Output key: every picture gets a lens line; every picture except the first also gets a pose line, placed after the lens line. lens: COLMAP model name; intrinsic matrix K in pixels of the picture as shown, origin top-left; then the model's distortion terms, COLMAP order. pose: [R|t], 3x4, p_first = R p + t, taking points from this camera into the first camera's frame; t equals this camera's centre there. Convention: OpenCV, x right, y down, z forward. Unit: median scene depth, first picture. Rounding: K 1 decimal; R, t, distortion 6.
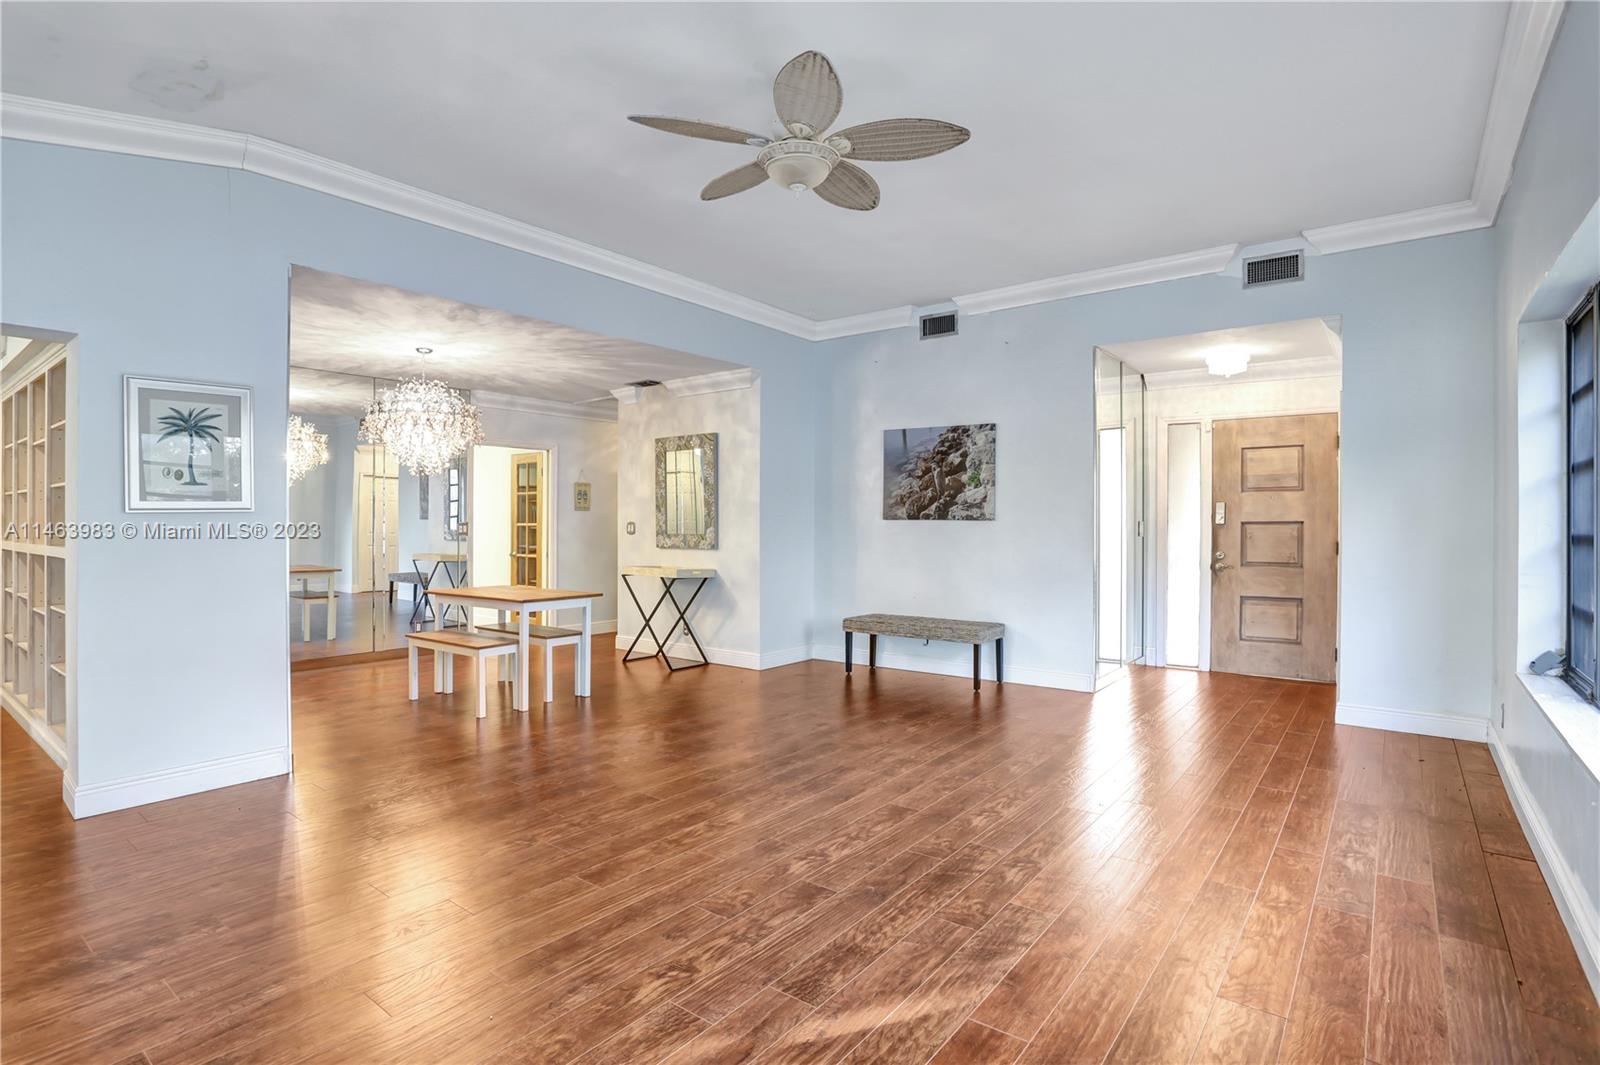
lens RADIAL K [[778.1, 0, 817.5], [0, 778.1, 531.4], [0, 0, 1]] dist [-0.029369, 0.007488]
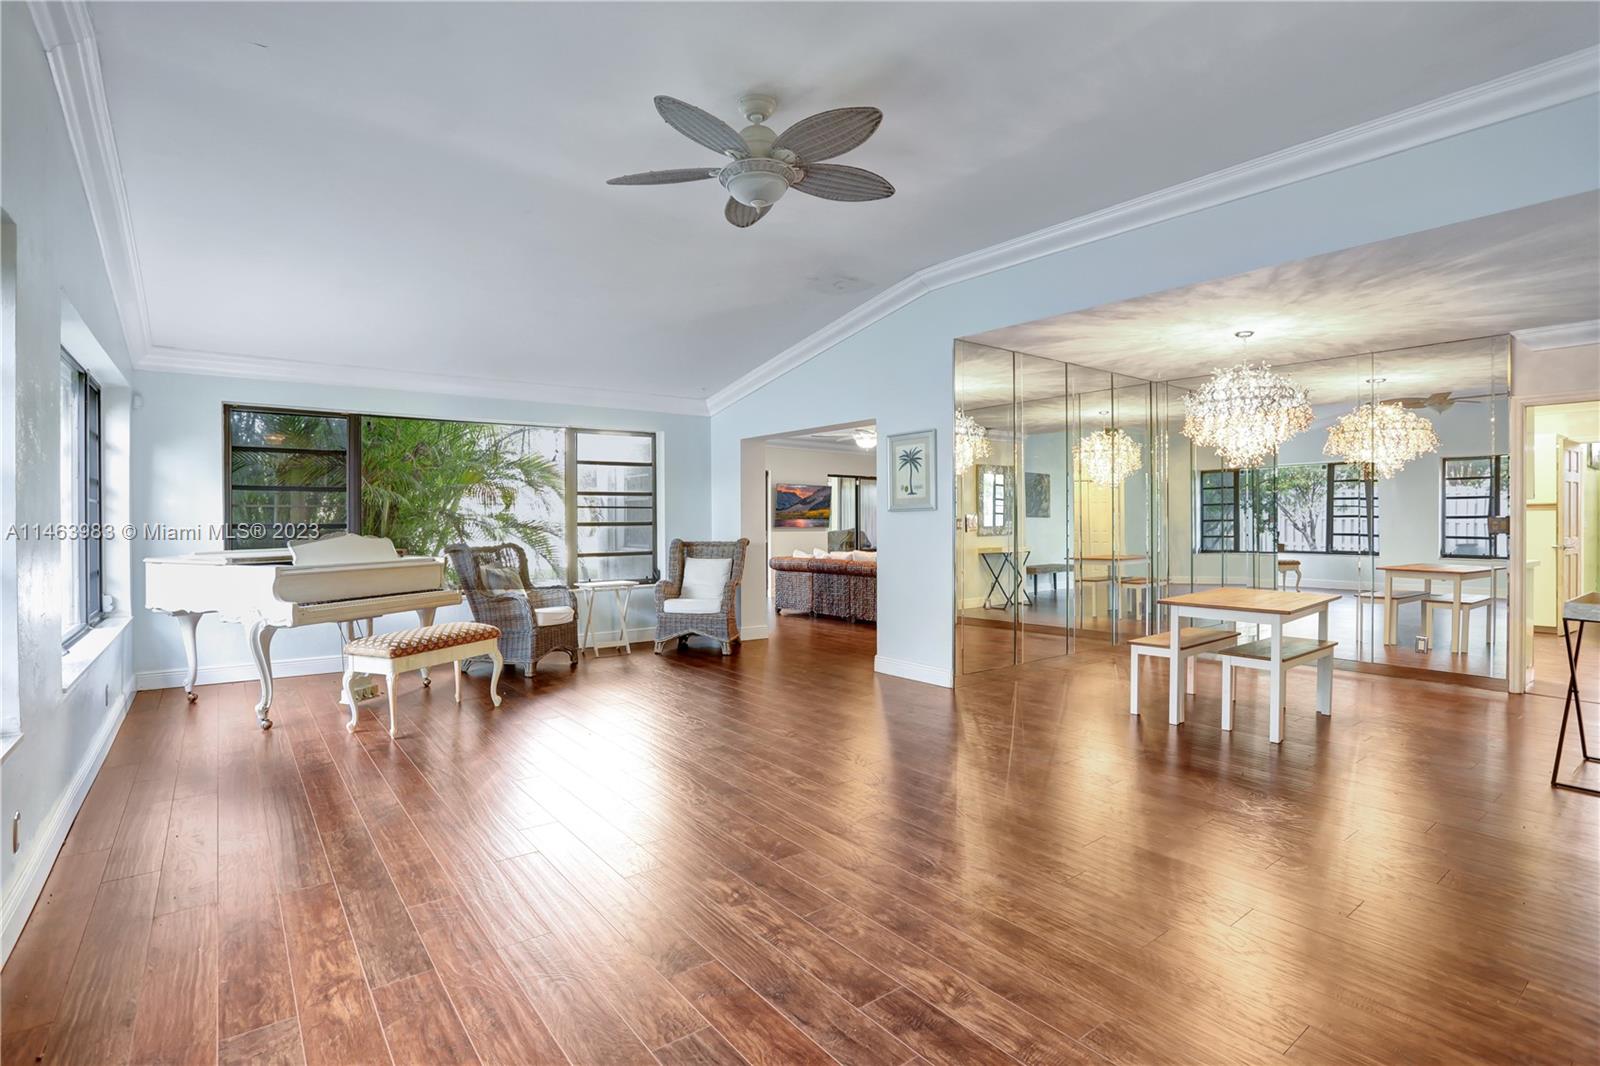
lens RADIAL K [[778.1, 0, 795.4], [0, 778.1, 525.8], [0, 0, 1]] dist [-0.029369, 0.007488]
pose [[-0.276217, -0.000052, -0.961095, 0.999708], [-0.007265, 0.999972, 0.002034, -0.000082], [0.961068, 0.007545, -0.276209, 1.356356]]
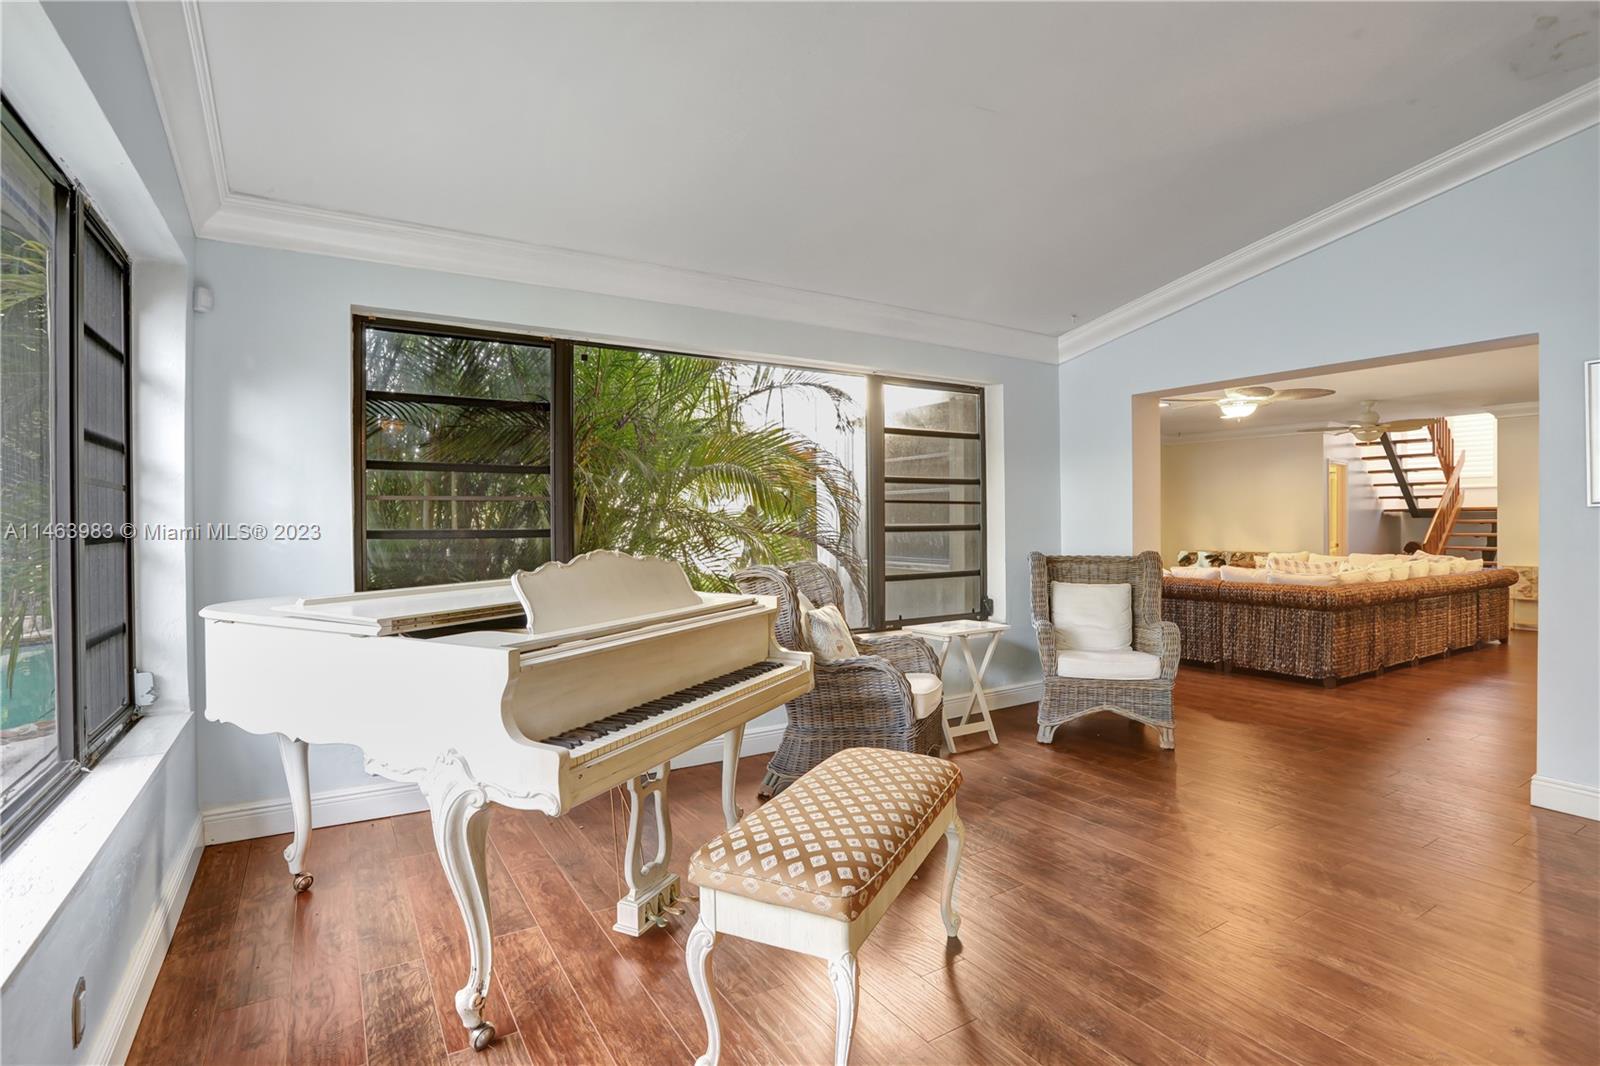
lens RADIAL K [[778.1, 0, 798.5], [0, 778.1, 531.1], [0, 0, 1]] dist [-0.029369, 0.007488]
pose [[-0.362722, 0.006274, -0.931876, 0.635492], [-0.007418, 0.999926, 0.009620, -0.001774], [0.931868, 0.010402, -0.362649, 0.848922]]
